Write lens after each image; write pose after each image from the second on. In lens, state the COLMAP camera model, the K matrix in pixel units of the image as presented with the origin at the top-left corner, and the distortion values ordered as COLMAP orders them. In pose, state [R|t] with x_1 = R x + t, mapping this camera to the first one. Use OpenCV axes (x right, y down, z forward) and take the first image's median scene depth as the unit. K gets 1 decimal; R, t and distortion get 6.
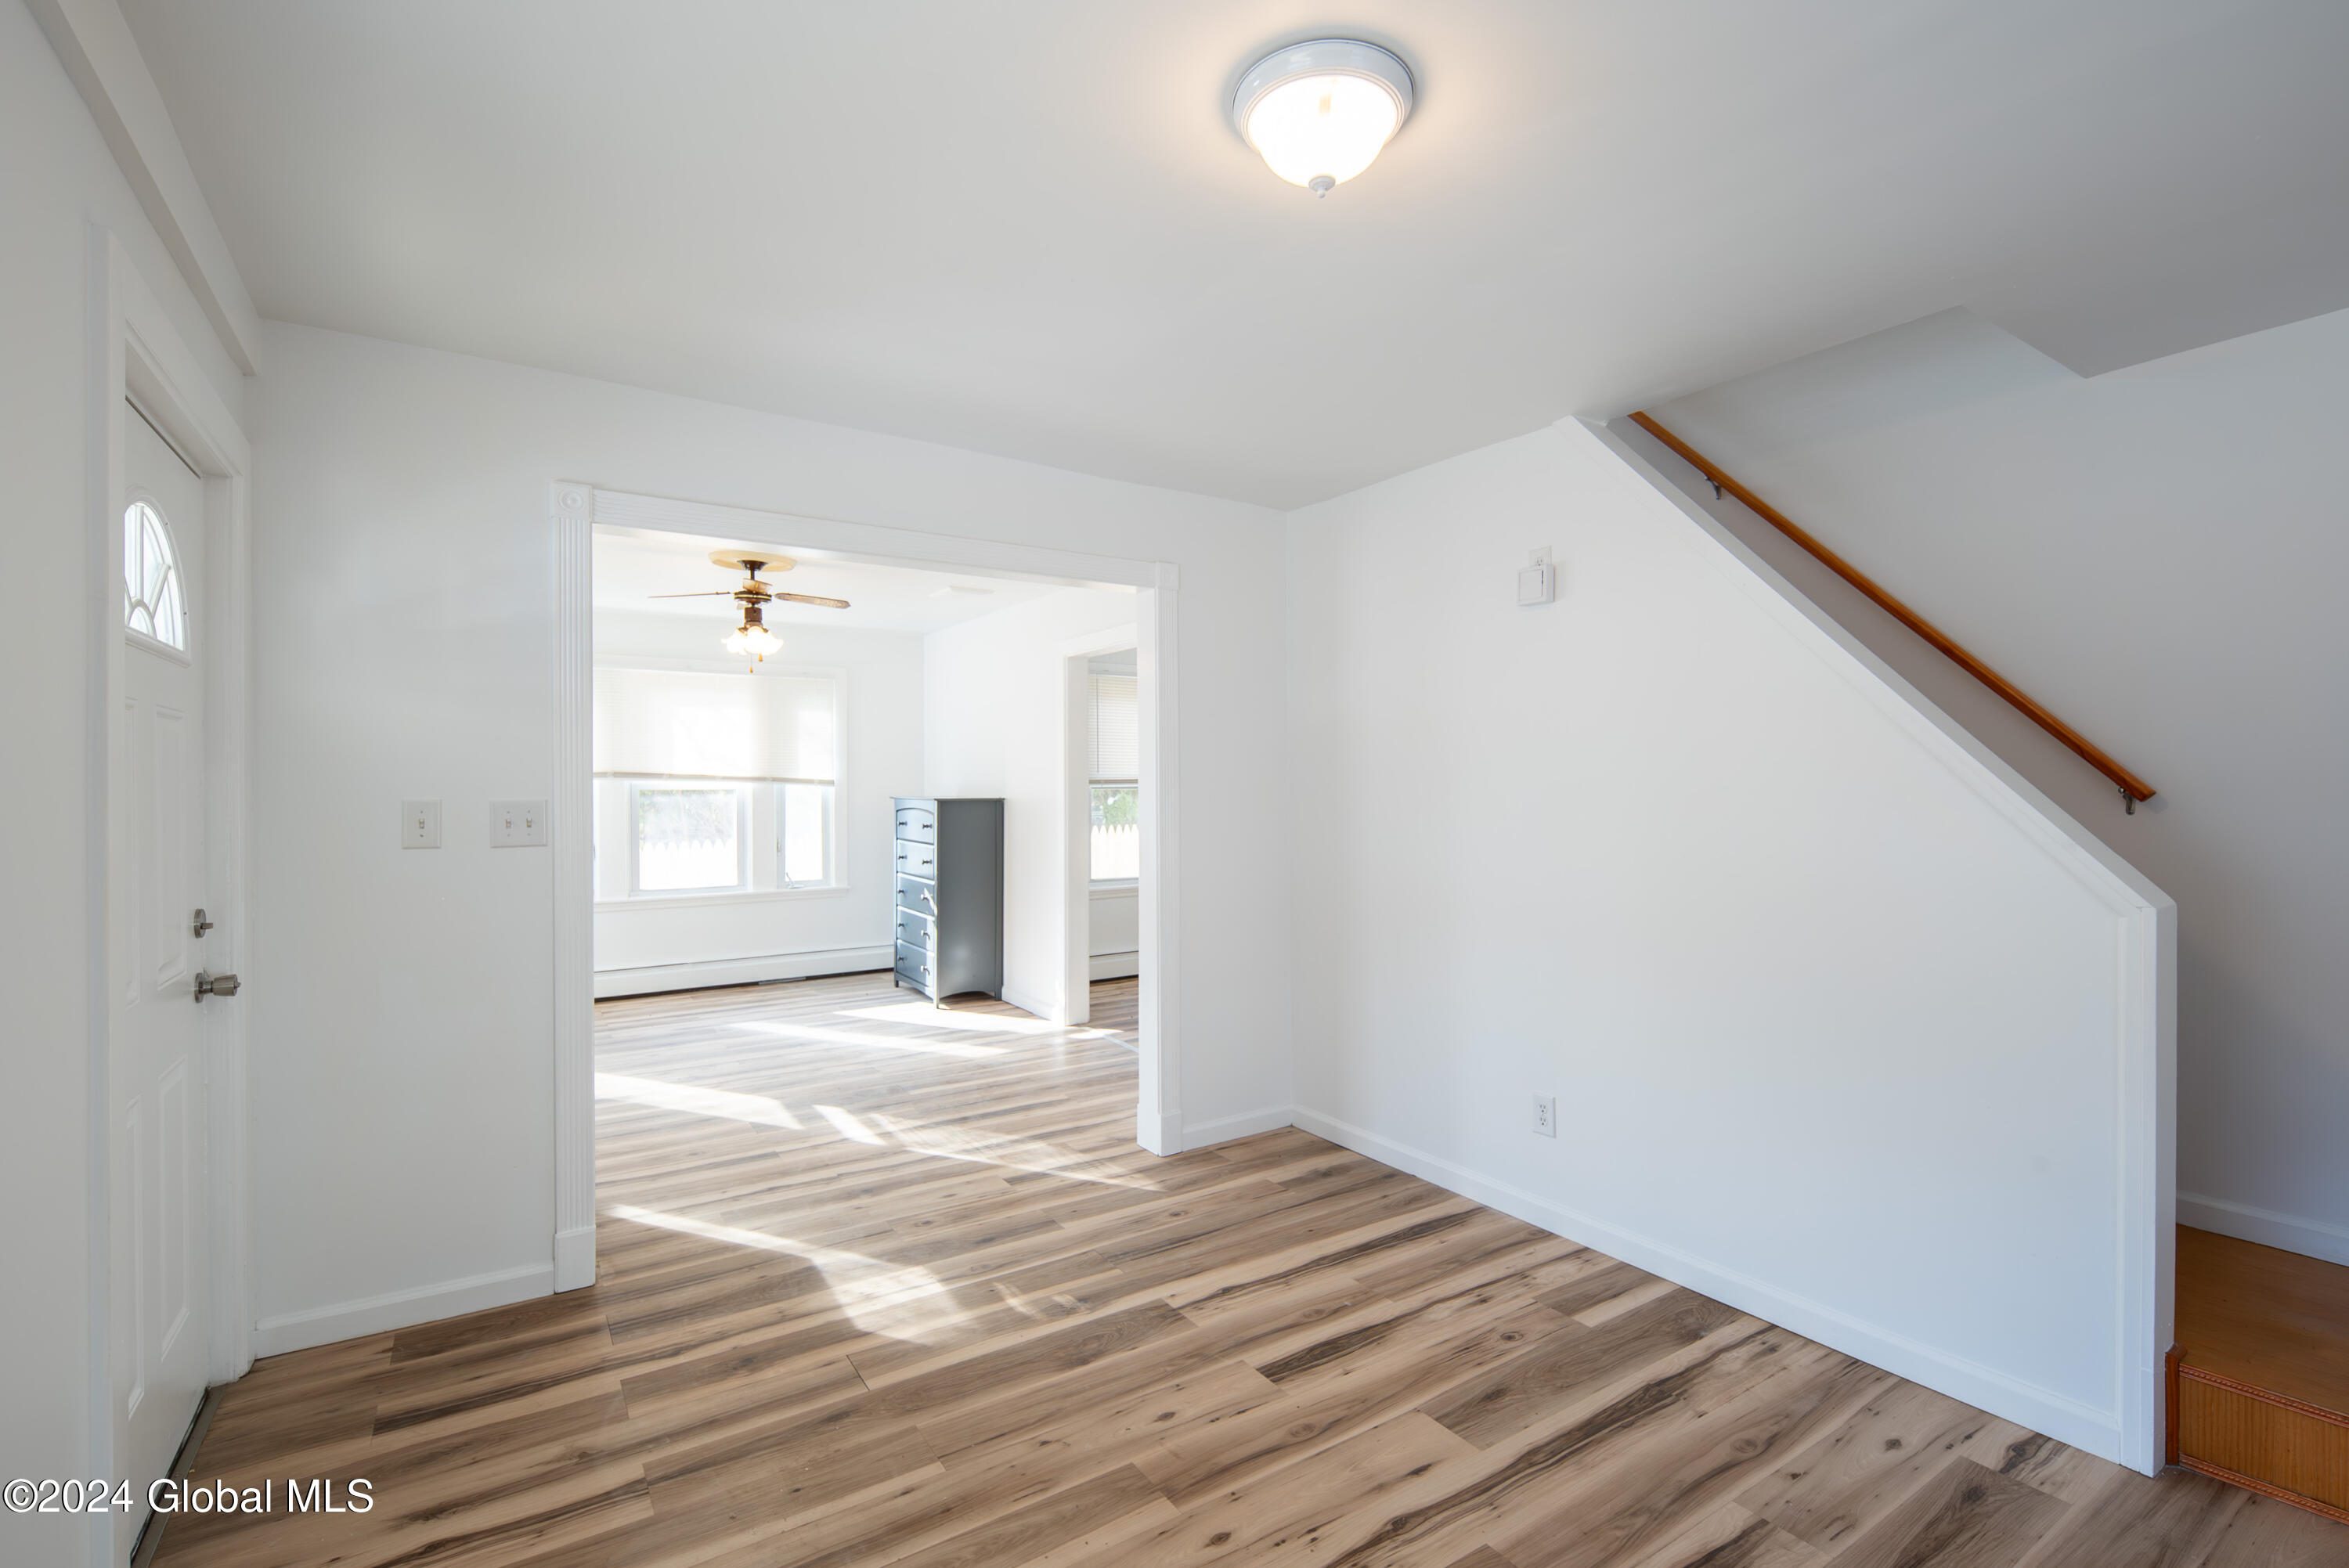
lens RADIAL K [[1047.5, 0, 1183.3], [0, 1047.5, 755.3], [0, 0, 1]] dist [-0.001723, -0.001766]
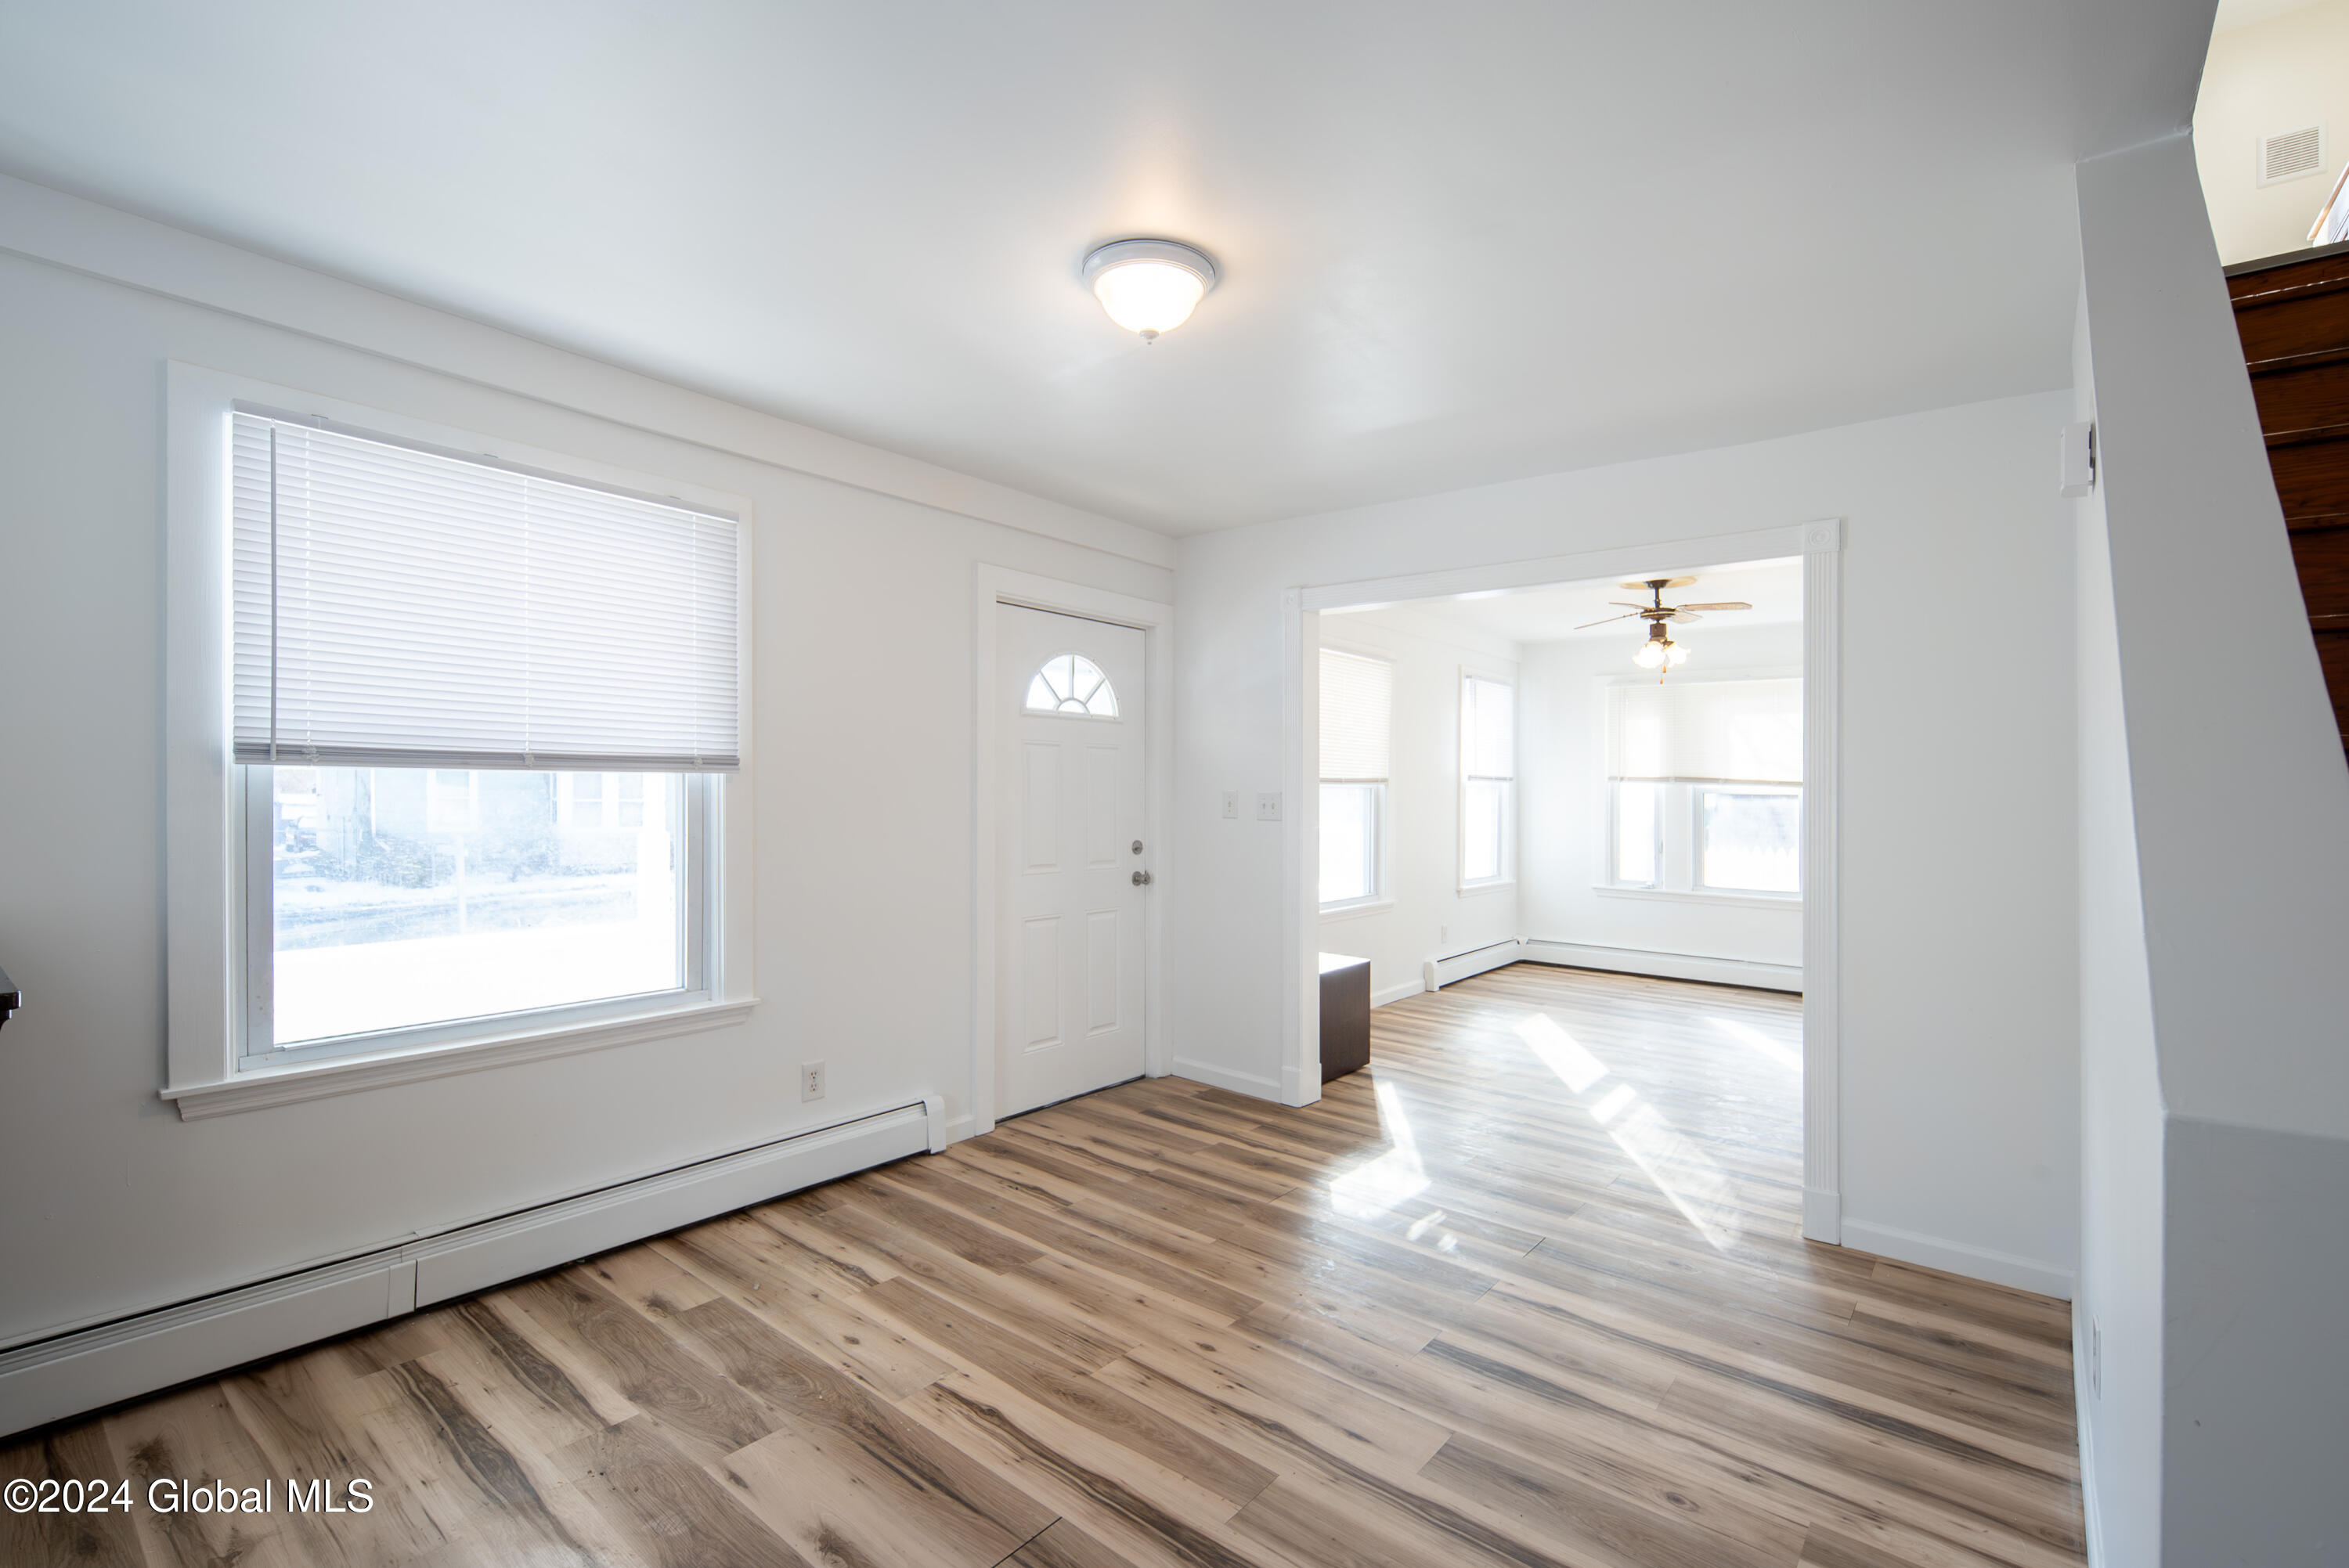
lens RADIAL K [[1047.5, 0, 1171.8], [0, 1047.5, 770.2], [0, 0, 1]] dist [-0.001723, -0.001766]
pose [[0.286443, -0.005108, -0.958084, 0.803782], [0.012221, 0.999924, -0.001677, 0.009018], [0.958019, -0.011229, 0.286484, 0.358762]]
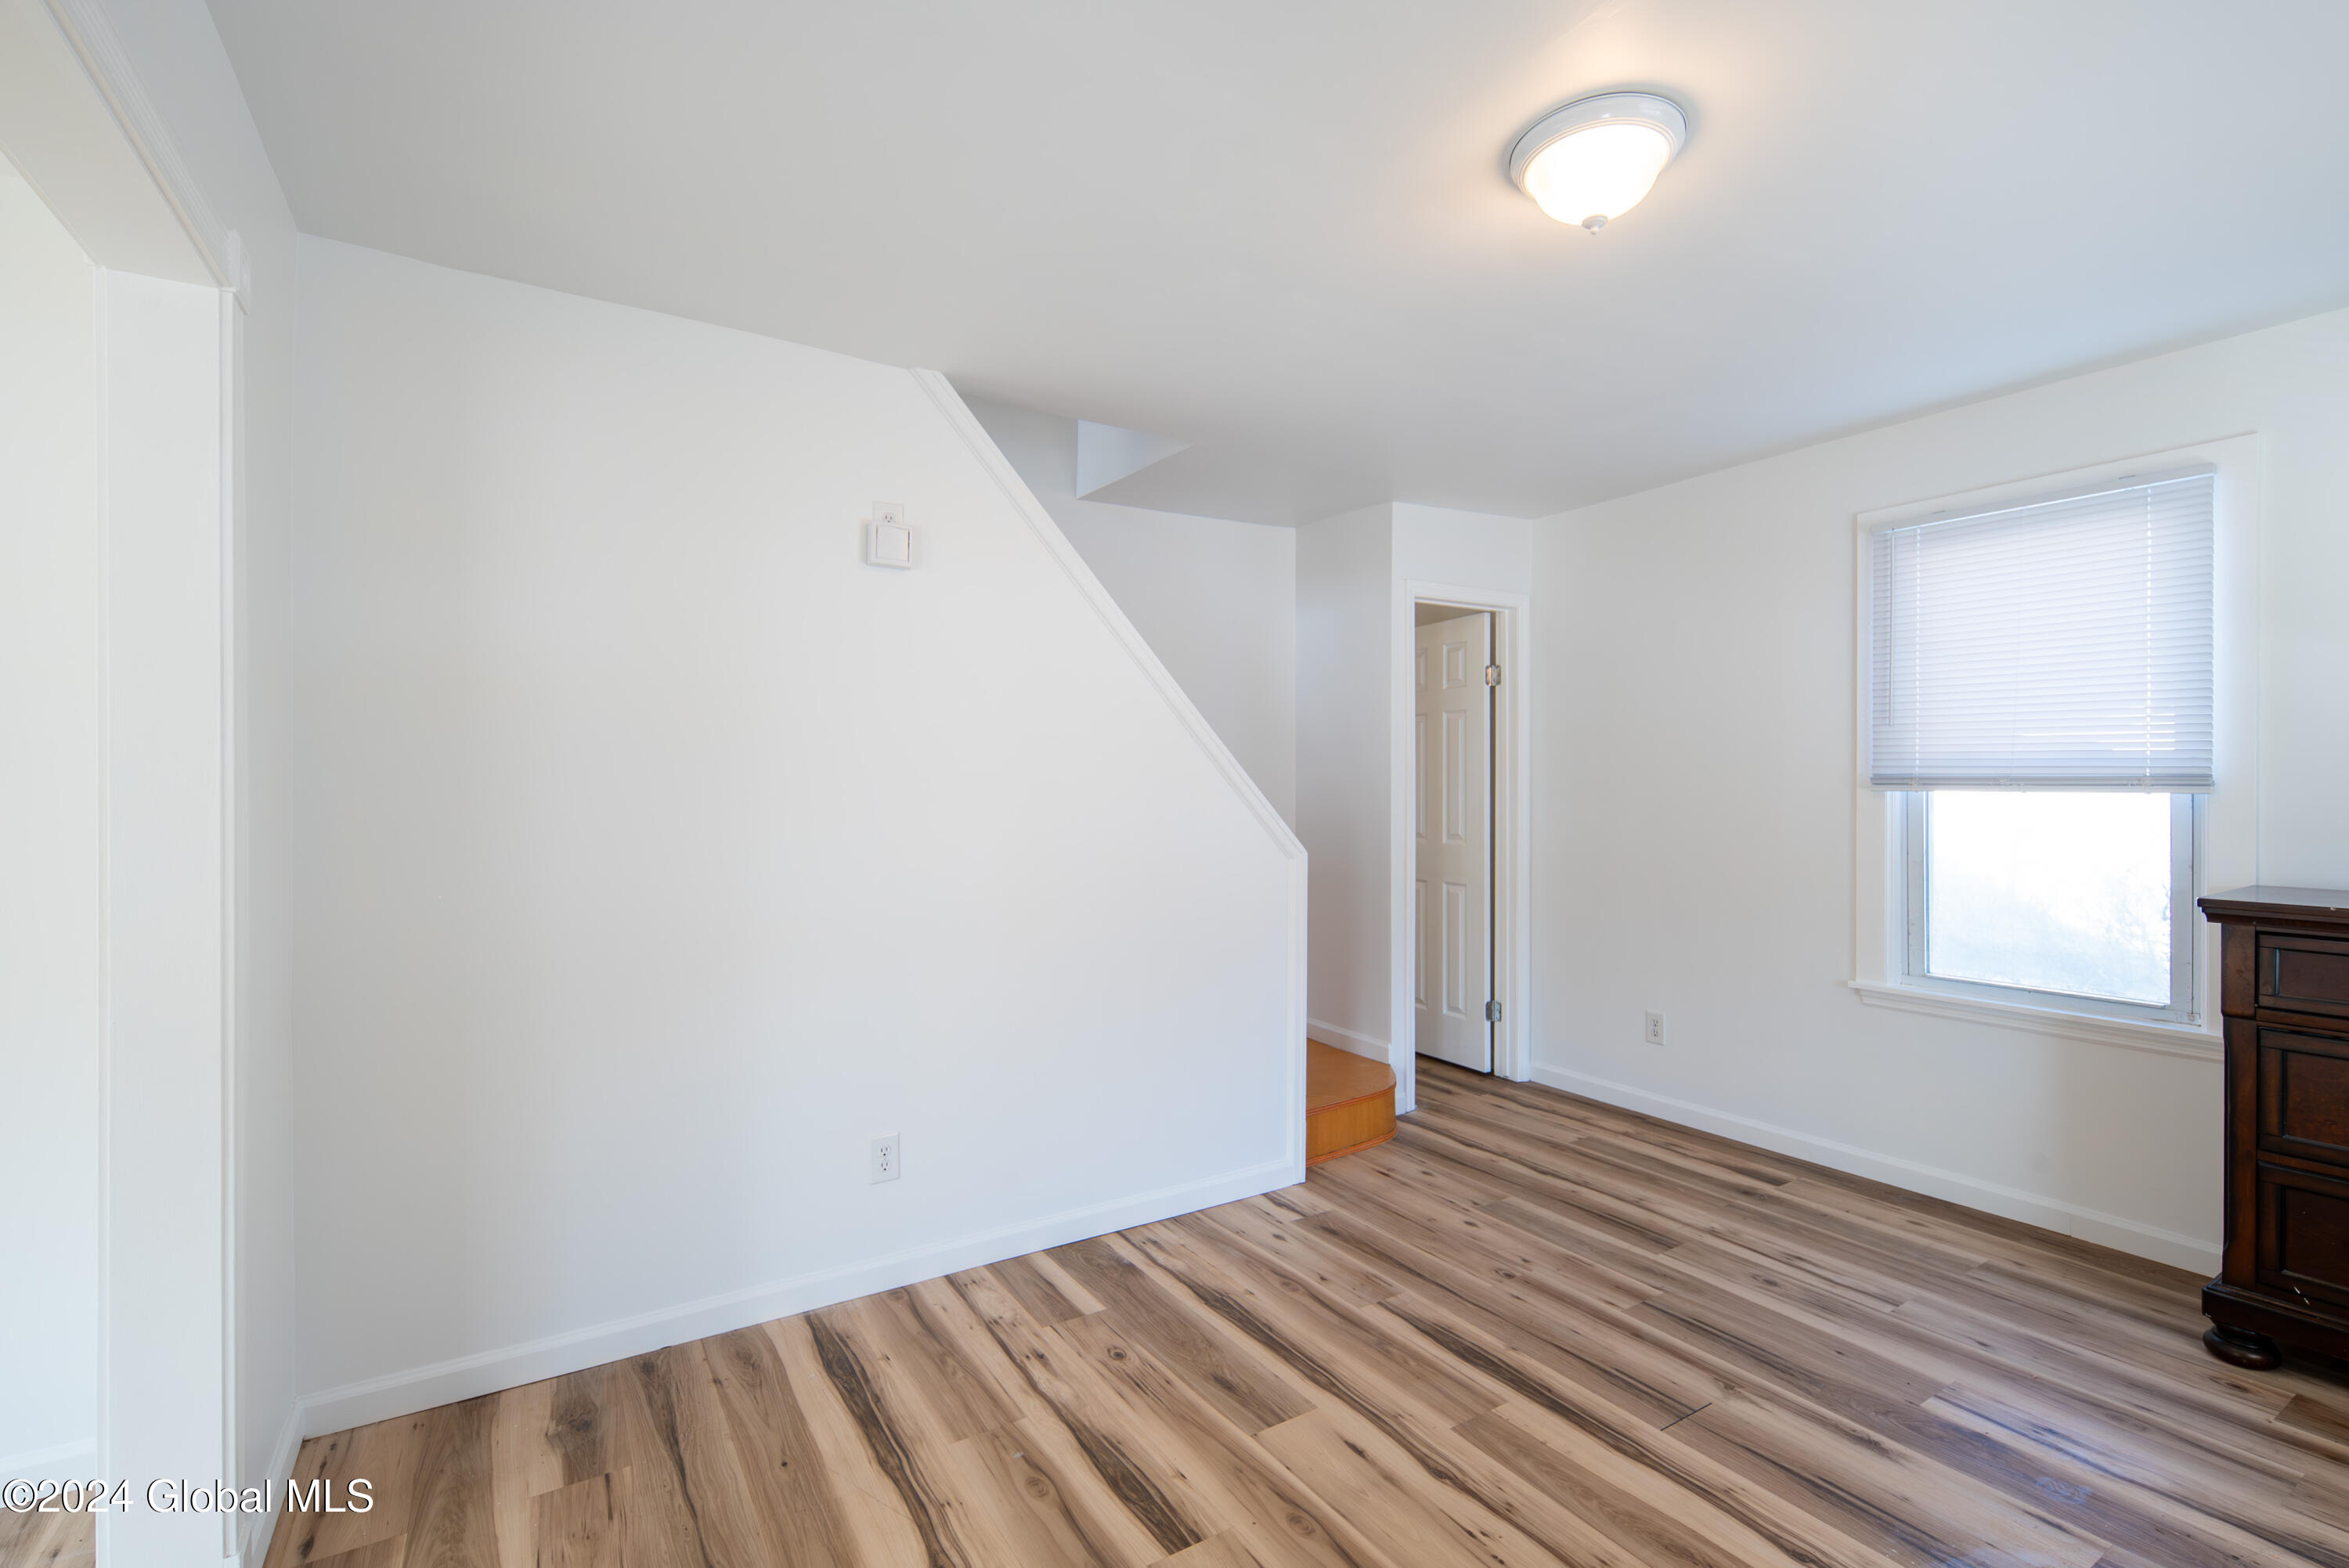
lens RADIAL K [[1047.5, 0, 1175.7], [0, 1047.5, 799.3], [0, 0, 1]] dist [-0.001723, -0.001766]
pose [[0.035677, -0.014985, 0.999251, -0.532738], [-0.028743, 0.999459, 0.016014, 0.028678], [-0.998950, -0.029292, 0.035227, 0.785900]]
